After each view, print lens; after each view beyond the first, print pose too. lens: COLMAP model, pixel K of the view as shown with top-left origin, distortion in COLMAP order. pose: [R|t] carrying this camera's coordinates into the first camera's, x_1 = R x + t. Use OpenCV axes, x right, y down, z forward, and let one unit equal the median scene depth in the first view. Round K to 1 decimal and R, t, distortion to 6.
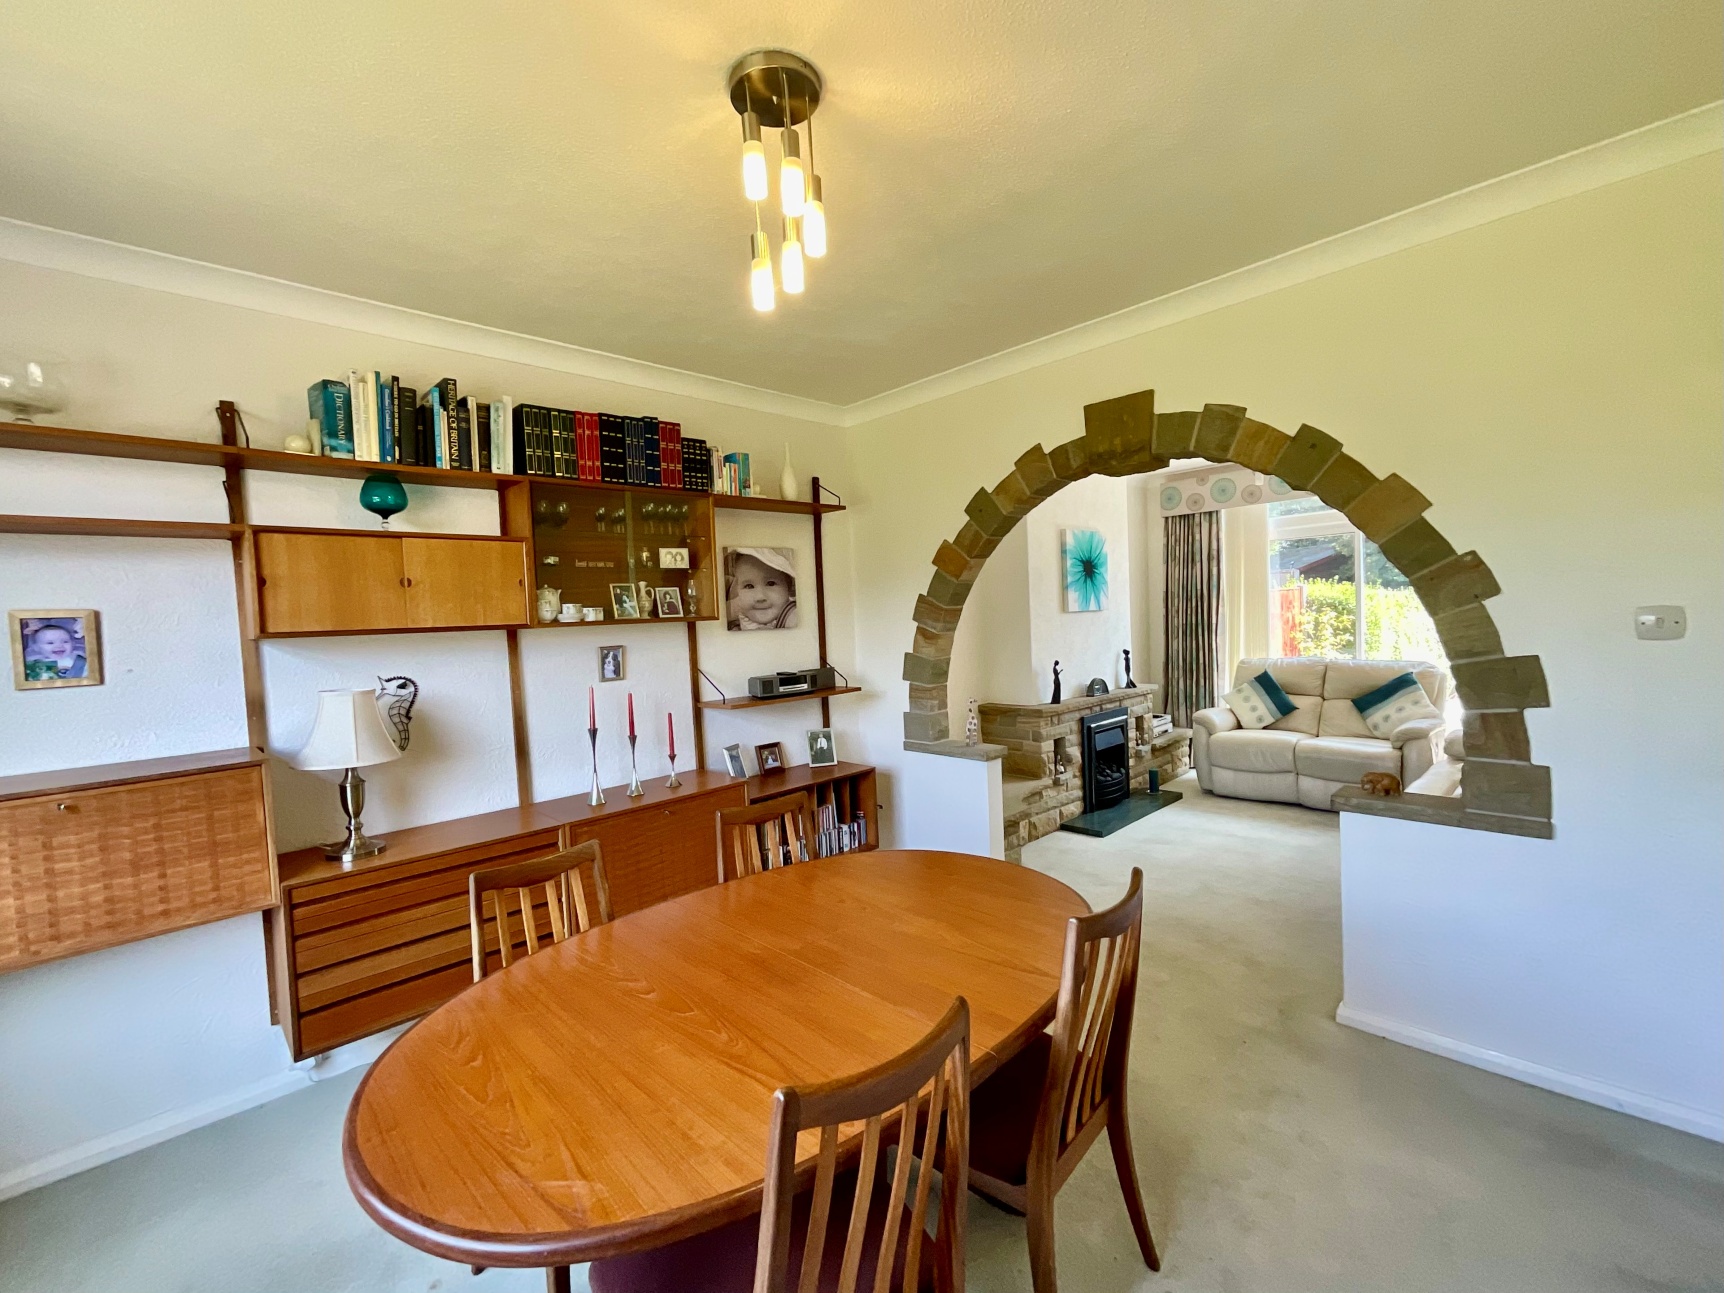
lens RADIAL K [[712.8, 0, 841.3], [0, 712.8, 648.0], [0, 0, 1]] dist [-0.002078, 0.000484]
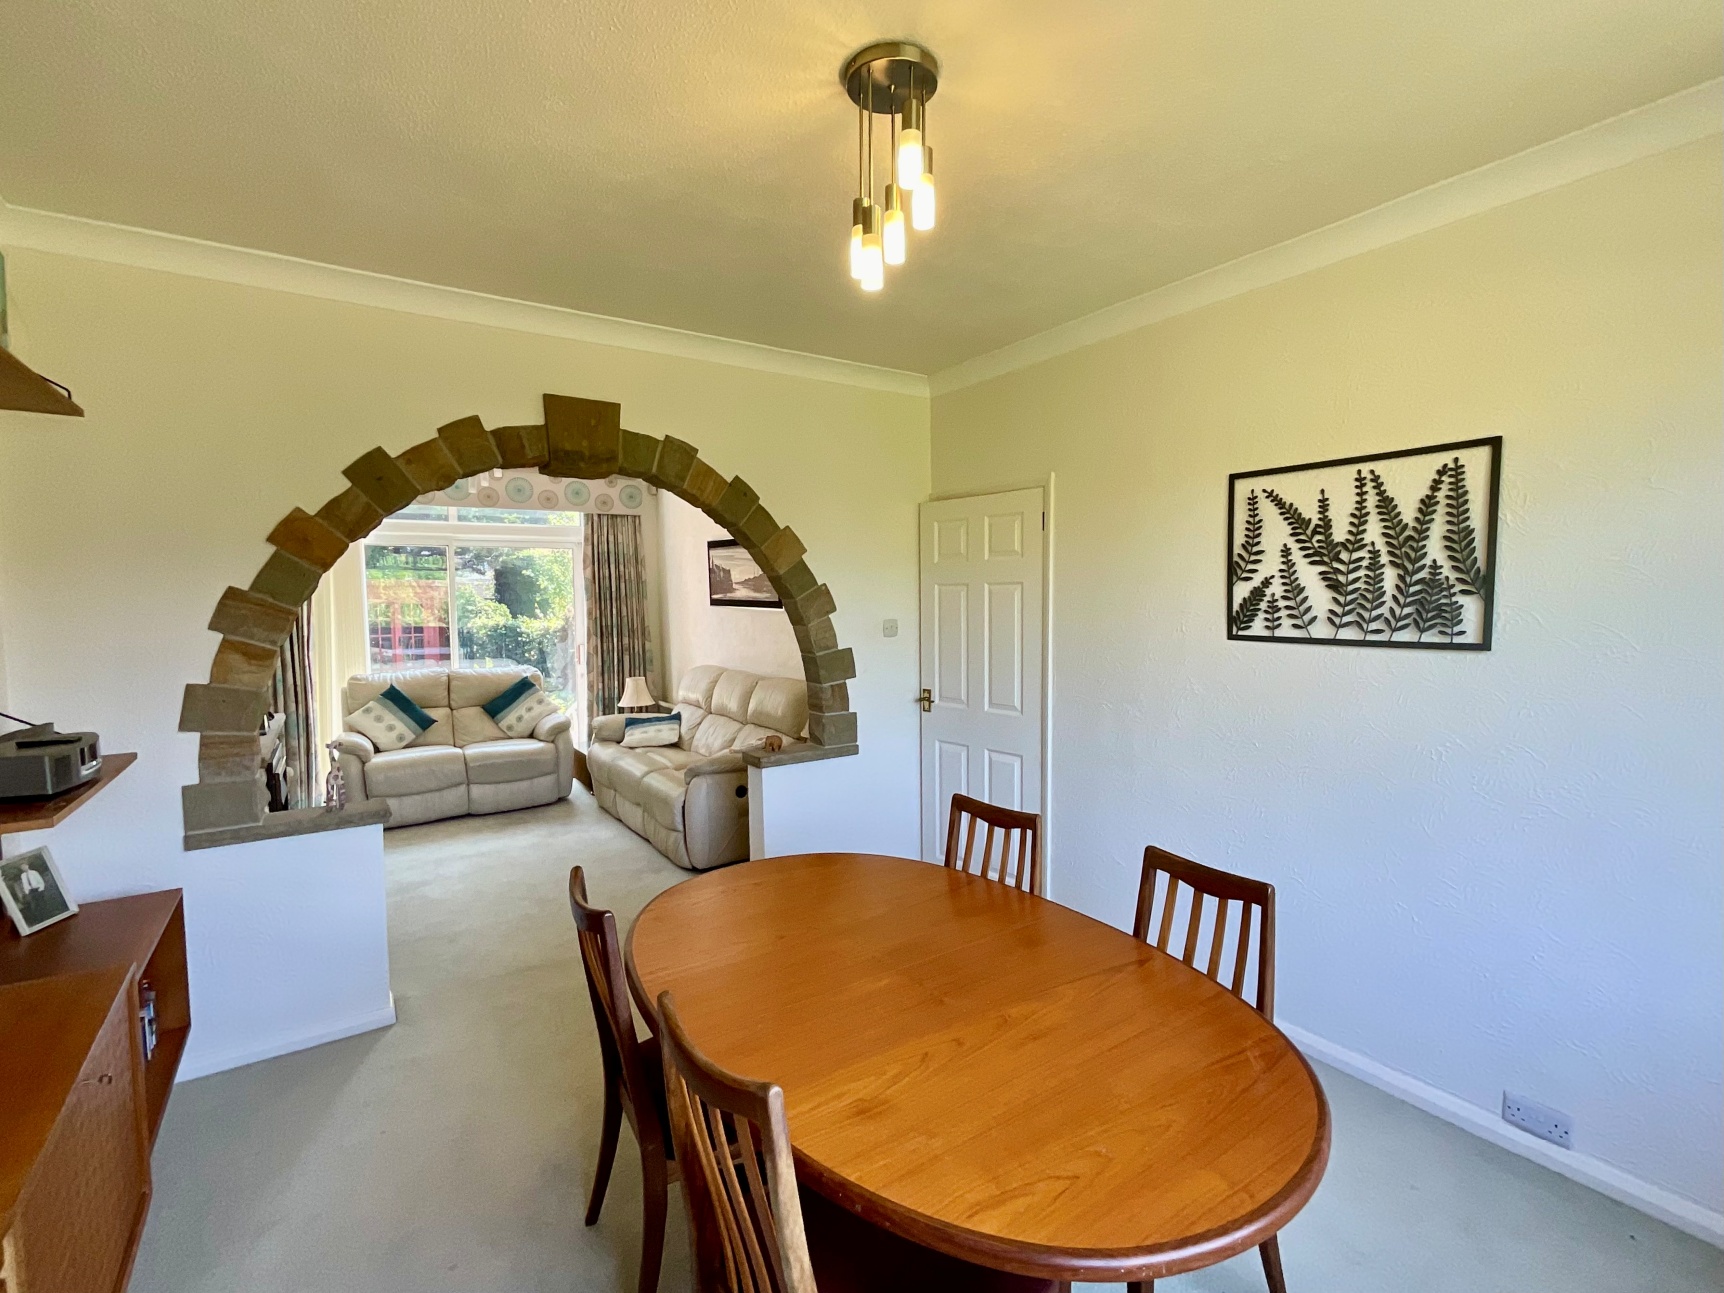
lens RADIAL K [[767.1, 0, 867.2], [0, 767.1, 649.5], [0, 0, 1]] dist [0.004742, 0.000945]
pose [[0.187188, -0.025349, 0.981997, -0.476362], [0.044783, 0.998848, 0.017248, -0.008968], [-0.981303, 0.040749, 0.188108, 0.362202]]
